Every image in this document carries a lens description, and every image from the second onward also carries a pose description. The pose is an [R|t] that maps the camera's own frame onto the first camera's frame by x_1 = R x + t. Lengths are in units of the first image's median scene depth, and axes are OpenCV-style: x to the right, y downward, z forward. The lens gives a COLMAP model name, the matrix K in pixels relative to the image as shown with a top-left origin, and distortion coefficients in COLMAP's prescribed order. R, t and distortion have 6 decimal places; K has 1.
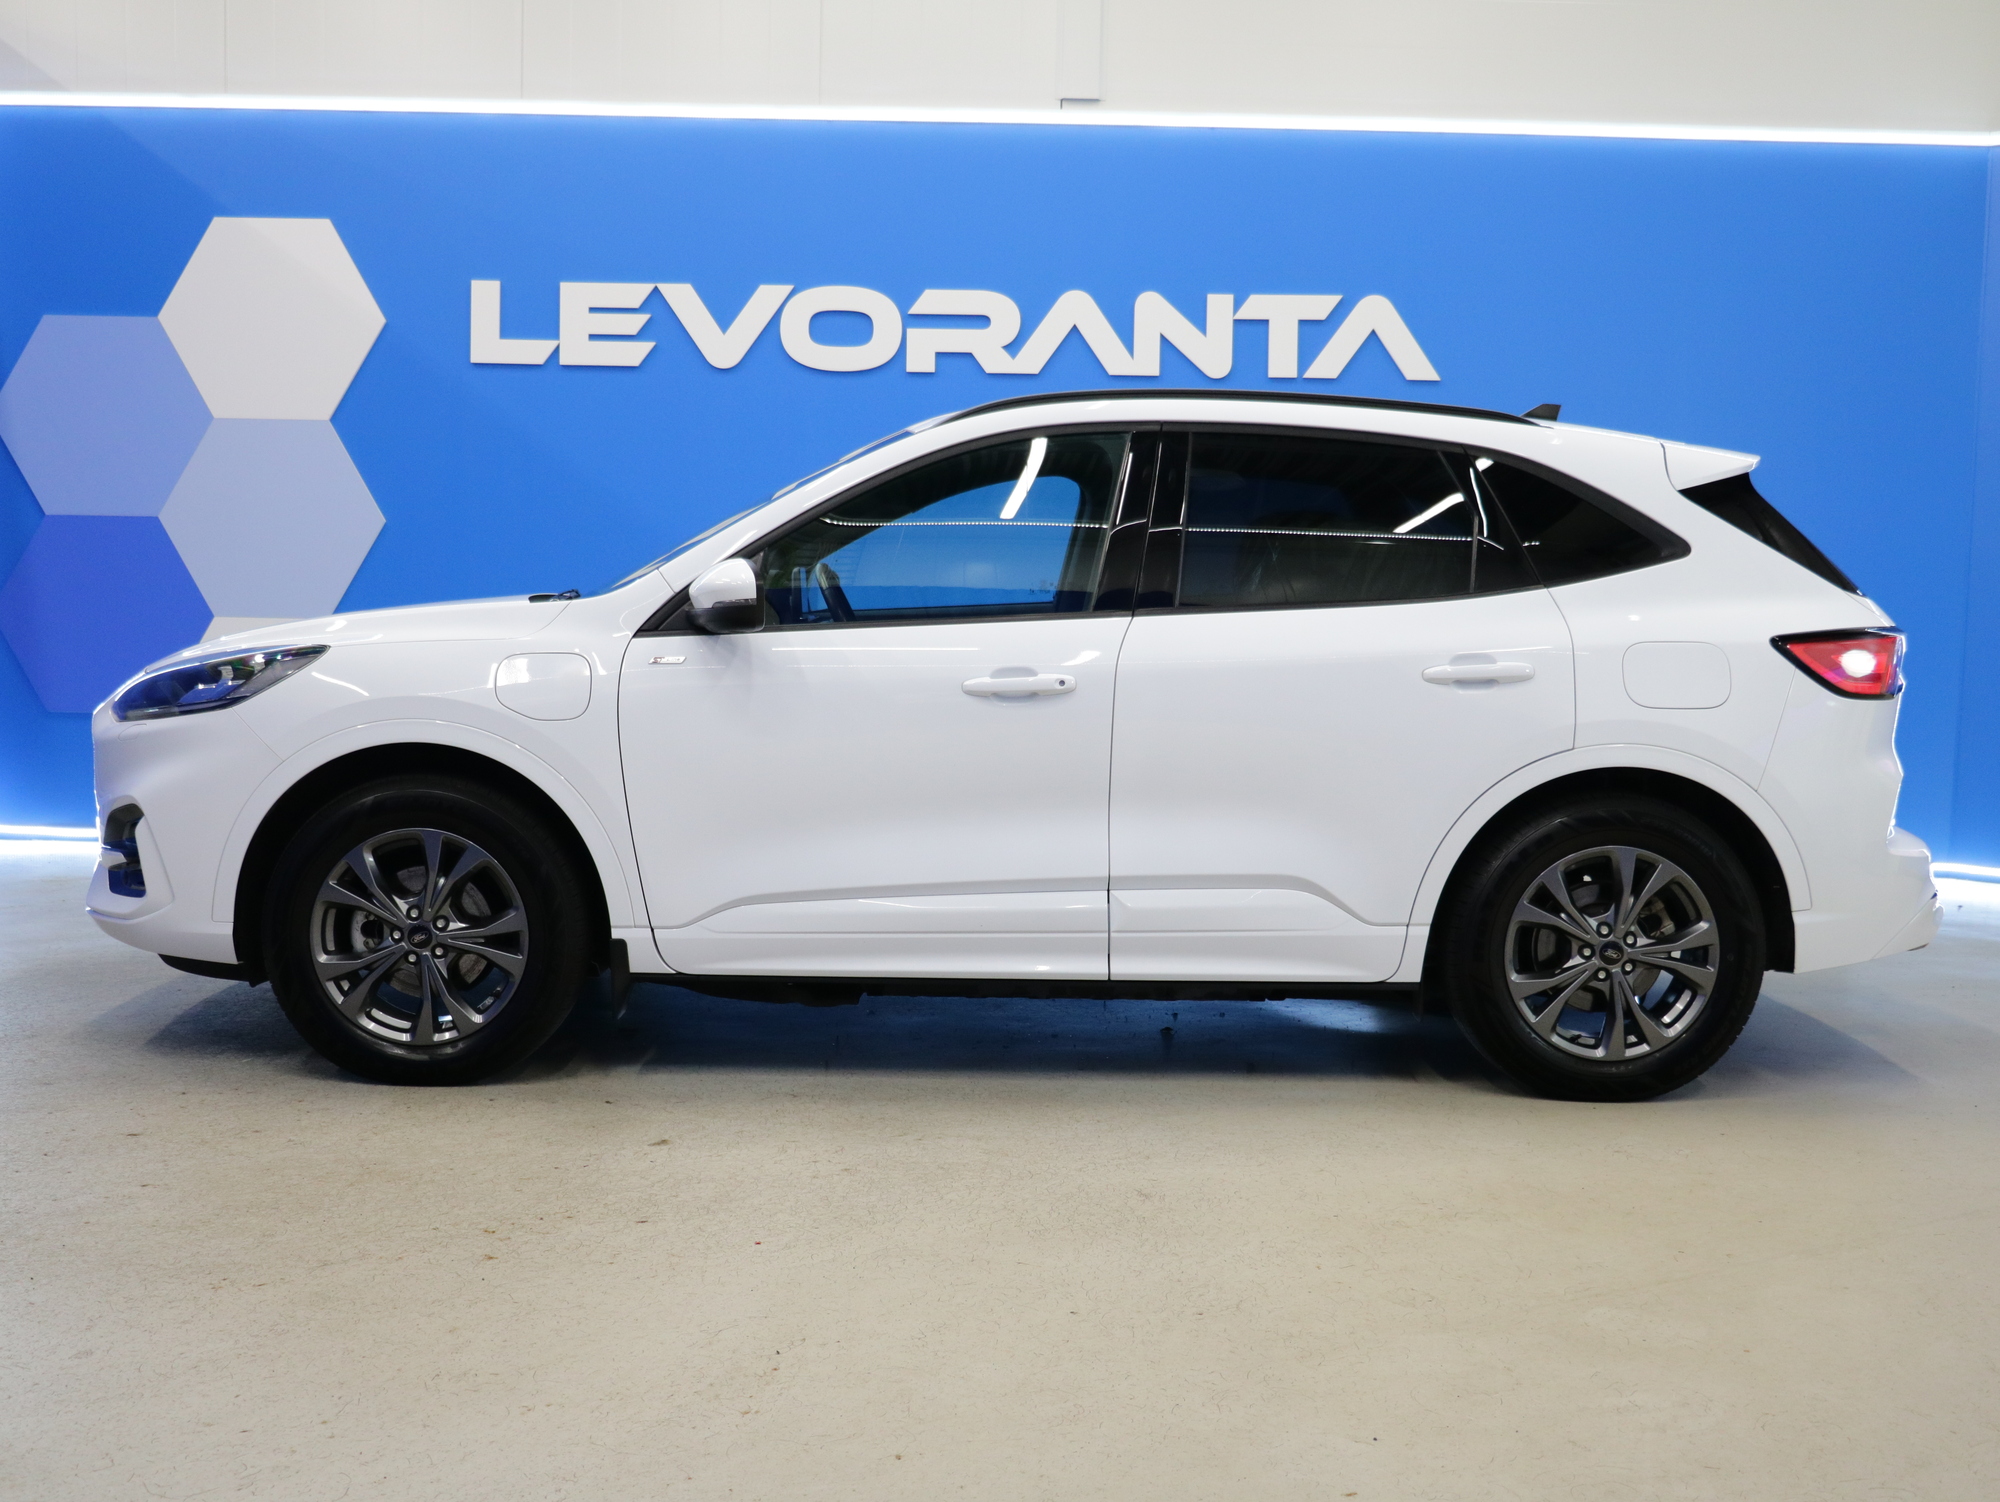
lens RADIAL K [[2184.7, 0, 1000.0], [0, 2184.7, 751.0], [0, 0, 1]] dist [-0.051965, 0.019135]
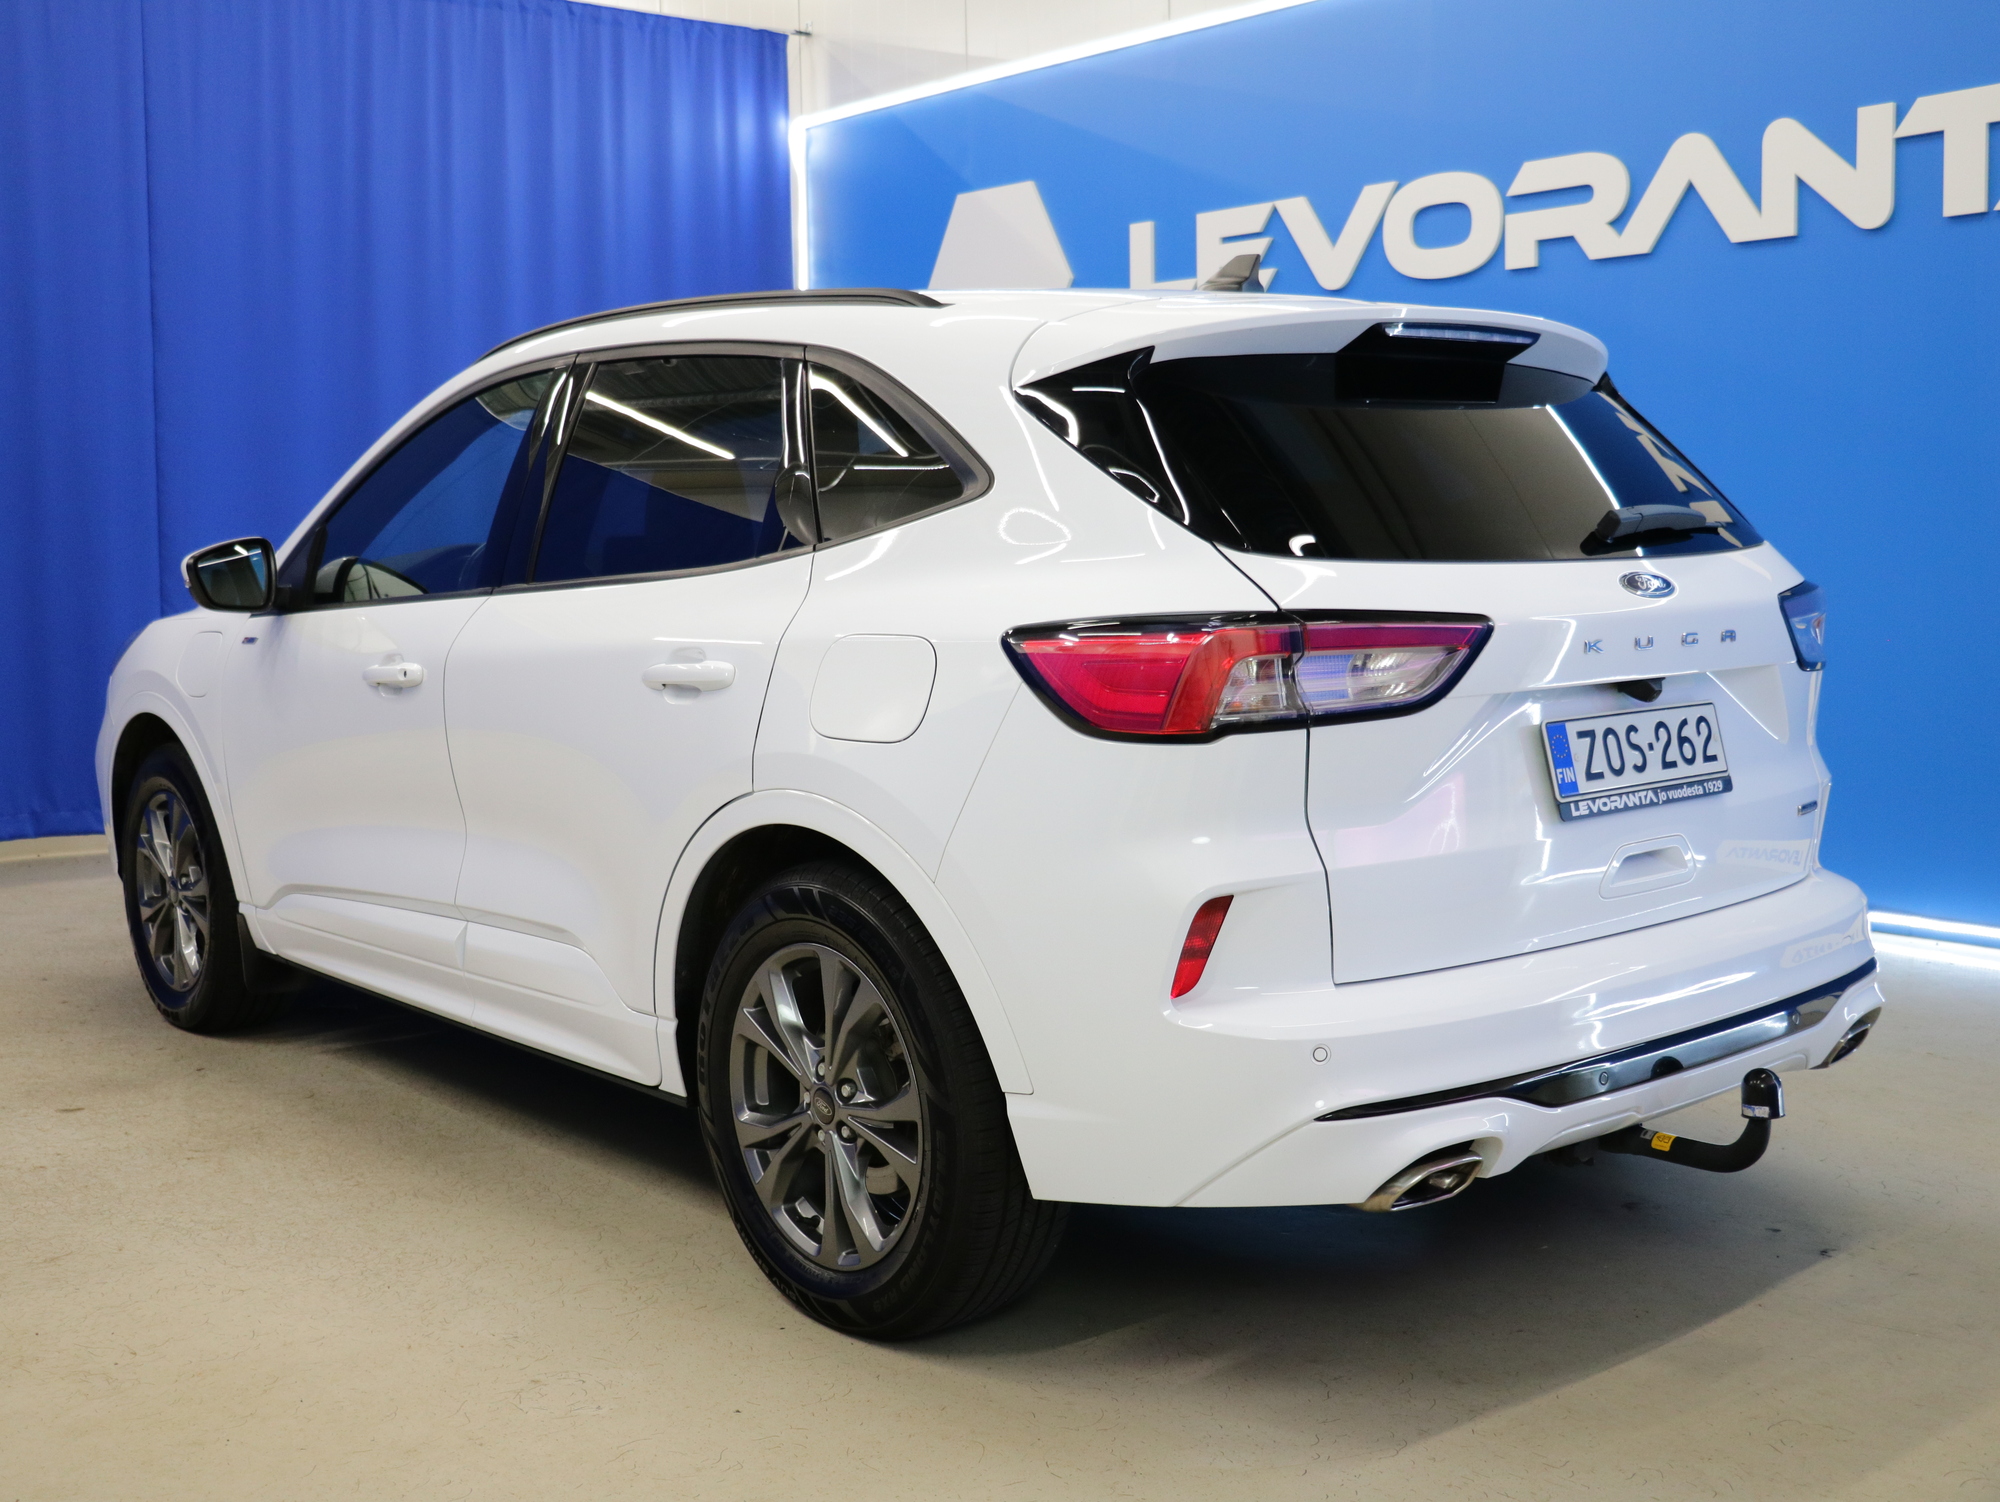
lens RADIAL K [[2184.7, 0, 1000.0], [0, 2184.7, 751.0], [0, 0, 1]] dist [-0.051965, 0.019135]
pose [[0.632432, 0.052829, -0.772812, 0.465278], [-0.033154, 0.998604, 0.041132, -0.024447], [0.773906, -0.000391, 0.633300, 0.353381]]
